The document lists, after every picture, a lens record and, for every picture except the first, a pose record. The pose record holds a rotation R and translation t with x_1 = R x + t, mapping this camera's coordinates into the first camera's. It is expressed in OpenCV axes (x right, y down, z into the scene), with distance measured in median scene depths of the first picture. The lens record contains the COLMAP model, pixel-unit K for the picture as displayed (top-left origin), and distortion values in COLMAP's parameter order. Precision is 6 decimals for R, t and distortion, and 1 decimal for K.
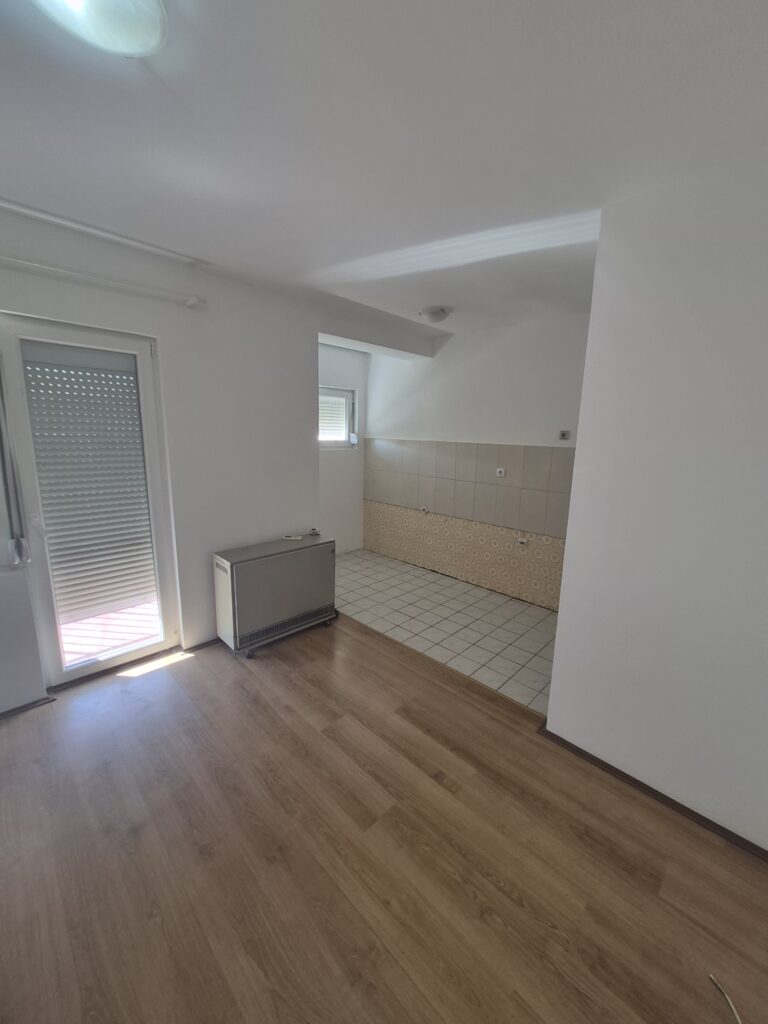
lens RADIAL K [[400.3, 0, 388.6], [0, 400.3, 508.8], [0, 0, 1]] dist [0.003392, -0.000427]
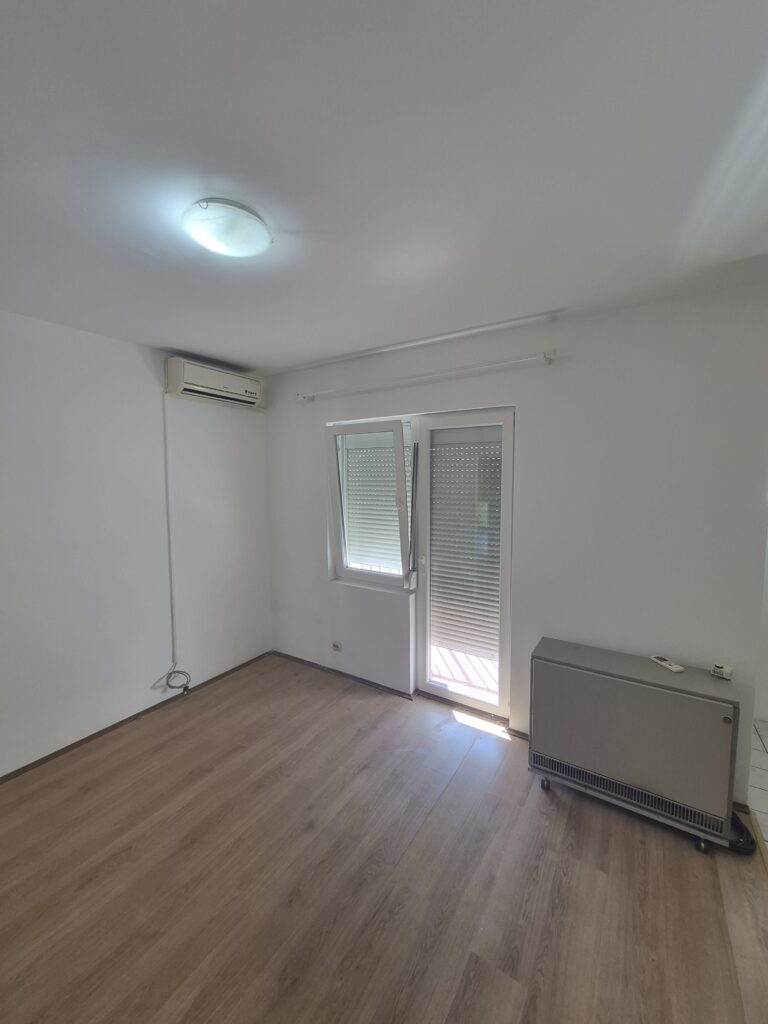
lens RADIAL K [[400.3, 0, 393.2], [0, 400.3, 507.1], [0, 0, 1]] dist [0.003392, -0.000427]
pose [[0.207752, 0.054814, -0.976645, 0.552988], [-0.175315, 0.984349, 0.017953, -0.213012], [0.962343, 0.167491, 0.214110, 0.819032]]
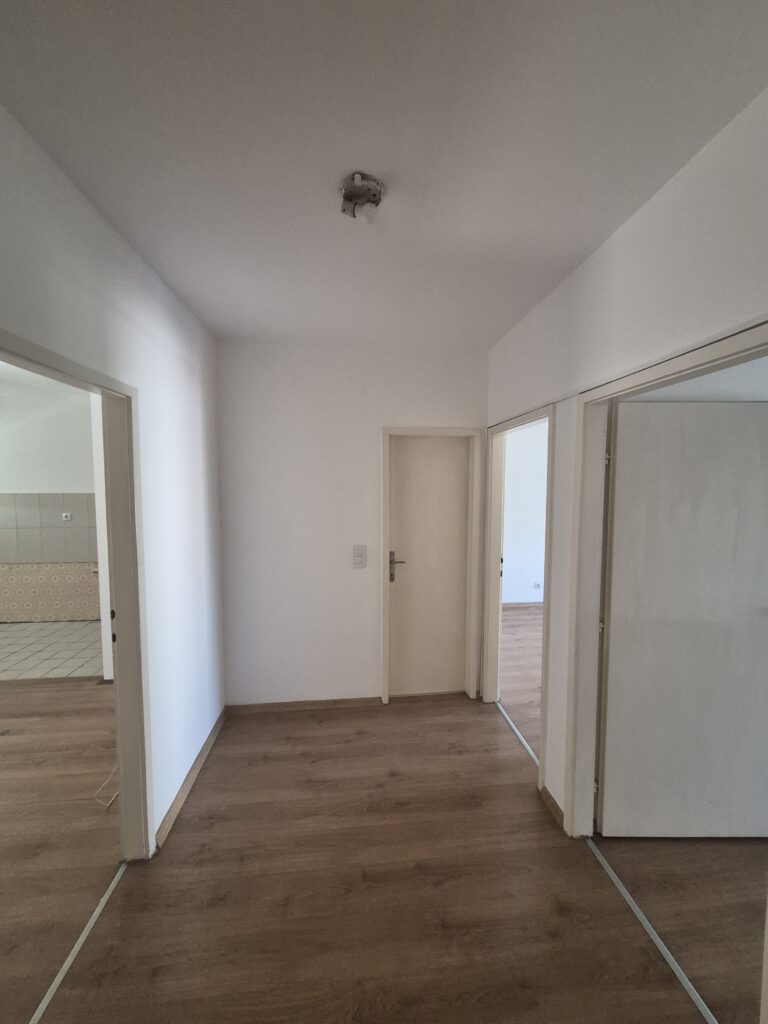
lens RADIAL K [[400.3, 0, 384.5], [0, 400.3, 513.8], [0, 0, 1]] dist [0.003392, -0.000427]
pose [[0.644647, -0.070943, 0.761181, -0.002123], [0.152036, 0.987693, -0.036705, 0.012854], [-0.749210, 0.139388, 0.647499, -0.069193]]
